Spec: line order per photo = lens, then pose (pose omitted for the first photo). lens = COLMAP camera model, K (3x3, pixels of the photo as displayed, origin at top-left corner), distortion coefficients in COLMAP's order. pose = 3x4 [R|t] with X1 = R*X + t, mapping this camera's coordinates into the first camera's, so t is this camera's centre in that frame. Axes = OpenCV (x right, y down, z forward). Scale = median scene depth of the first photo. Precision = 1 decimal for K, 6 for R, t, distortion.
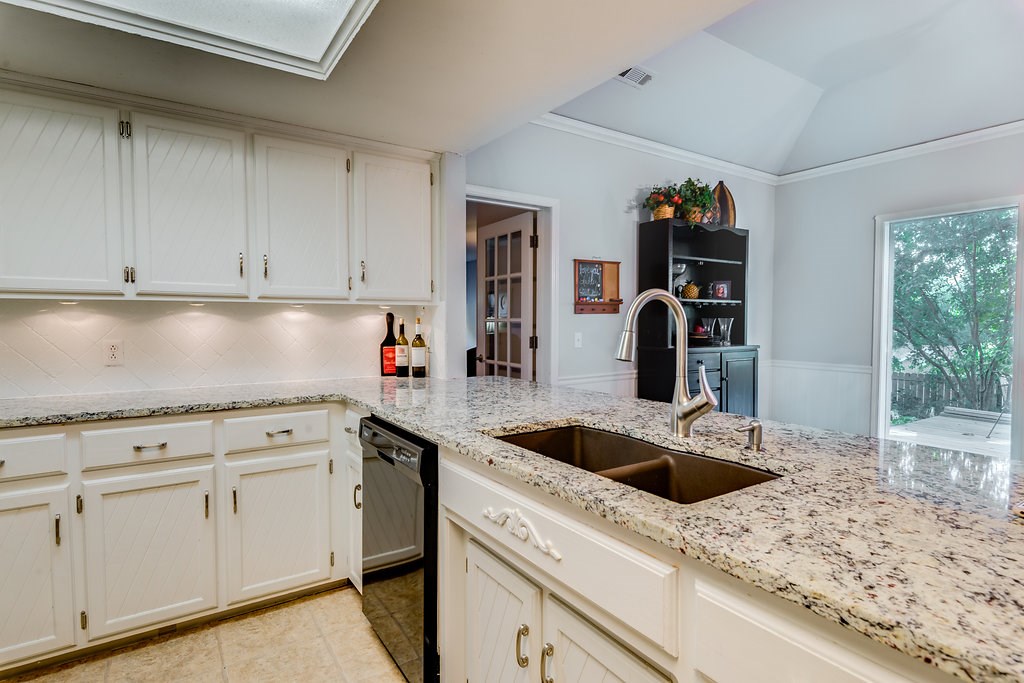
lens RADIAL K [[528.3, 0, 514.5], [0, 528.3, 340.2], [0, 0, 1]] dist [0.007646, -0.000448]
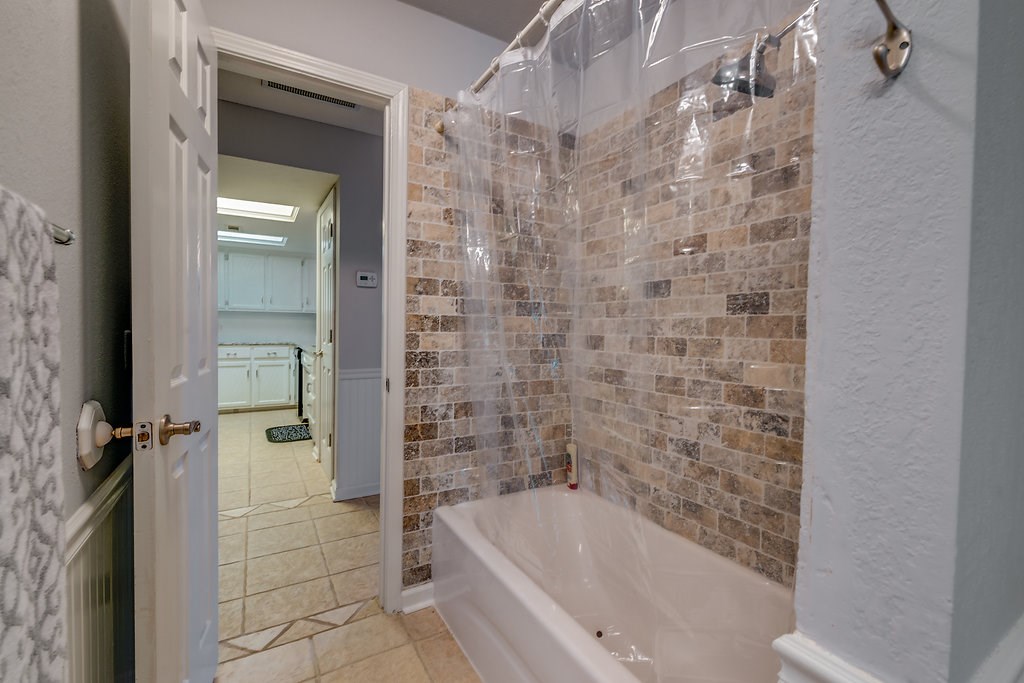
lens RADIAL K [[442.4, 0, 516.3], [0, 442.4, 342.5], [0, 0, 1]] dist [0.001157, -0.000890]
pose [[0.998463, 0.011591, -0.054201, 1.092668], [-0.012009, 0.999901, -0.007391, 0.107191], [0.054110, 0.008030, 0.998503, -1.471534]]
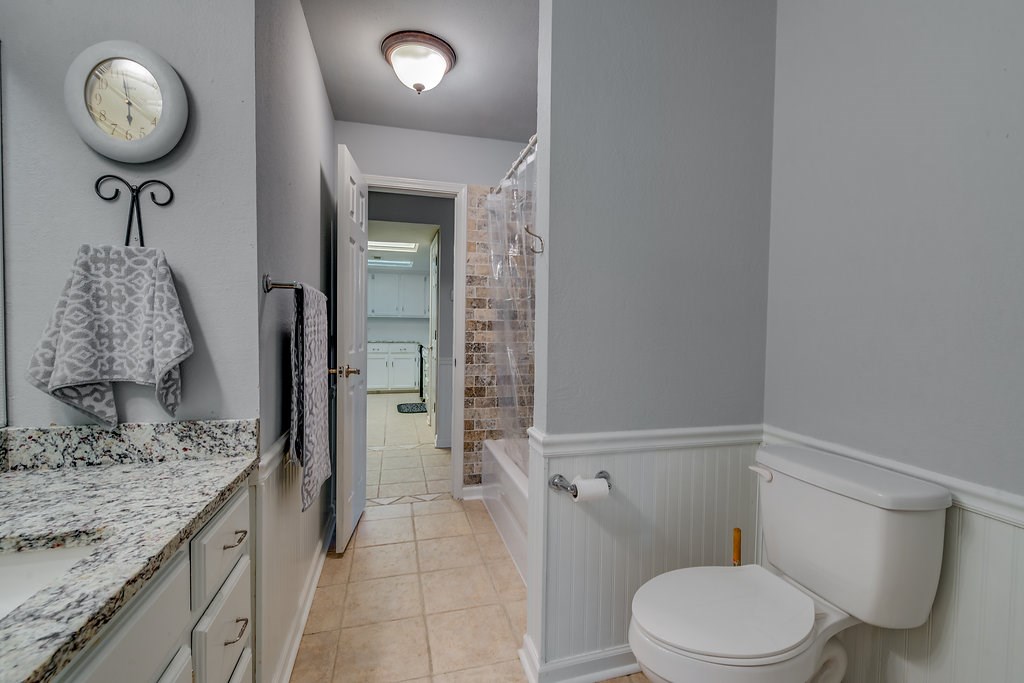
lens RADIAL K [[442.4, 0, 515.4], [0, 442.4, 341.5], [0, 0, 1]] dist [0.001157, -0.000890]
pose [[0.948035, 0.015153, -0.317804, 1.402275], [-0.019356, 0.999762, -0.010072, 0.126362], [0.317576, 0.015700, 0.948103, -1.881836]]
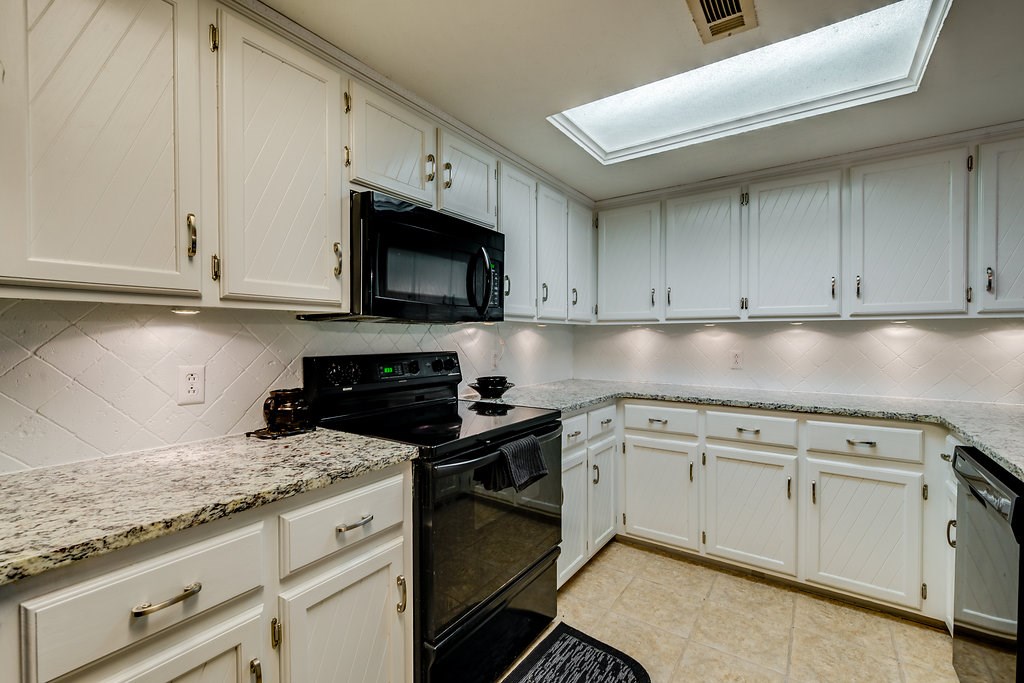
lens RADIAL K [[442.4, 0, 509.8], [0, 442.4, 340.2], [0, 0, 1]] dist [0.001157, -0.000890]
pose [[0.362984, 0.007352, -0.931766, 0.116773], [-0.036243, 0.999324, -0.006233, 0.001021], [0.931090, 0.036032, 0.363005, 0.018907]]
